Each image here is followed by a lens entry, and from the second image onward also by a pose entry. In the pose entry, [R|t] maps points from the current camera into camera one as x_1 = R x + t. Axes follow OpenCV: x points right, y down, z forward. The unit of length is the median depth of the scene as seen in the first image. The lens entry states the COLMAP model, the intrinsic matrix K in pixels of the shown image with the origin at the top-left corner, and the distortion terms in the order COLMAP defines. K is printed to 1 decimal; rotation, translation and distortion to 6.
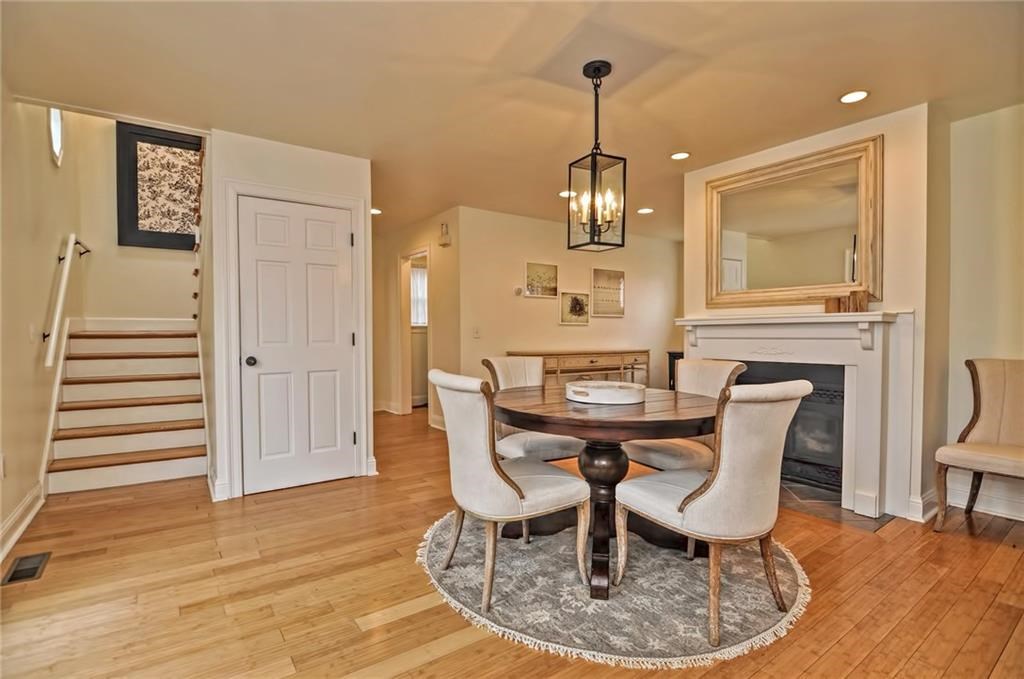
lens RADIAL K [[494.4, 0, 508.9], [0, 494.4, 341.3], [0, 0, 1]] dist [-0.005360, -0.009852]
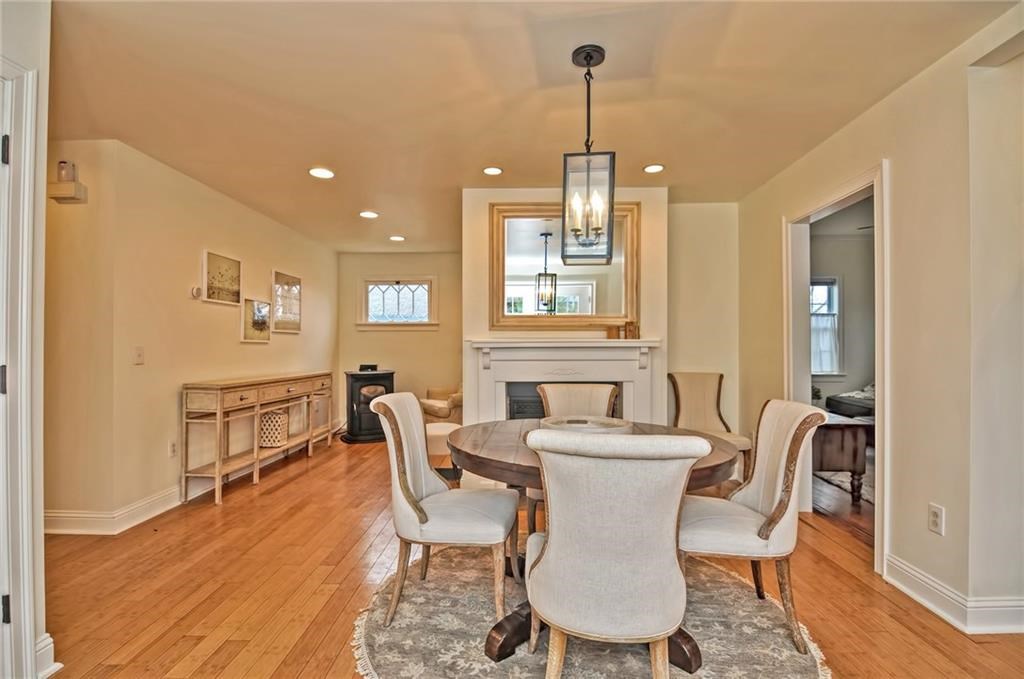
lens RADIAL K [[494.4, 0, 508.4], [0, 494.4, 344.6], [0, 0, 1]] dist [-0.005360, -0.009852]
pose [[0.603066, 0.005583, 0.797672, -0.467918], [0.012283, 0.999792, -0.016284, -0.027143], [-0.797597, 0.019618, 0.602872, 0.480800]]
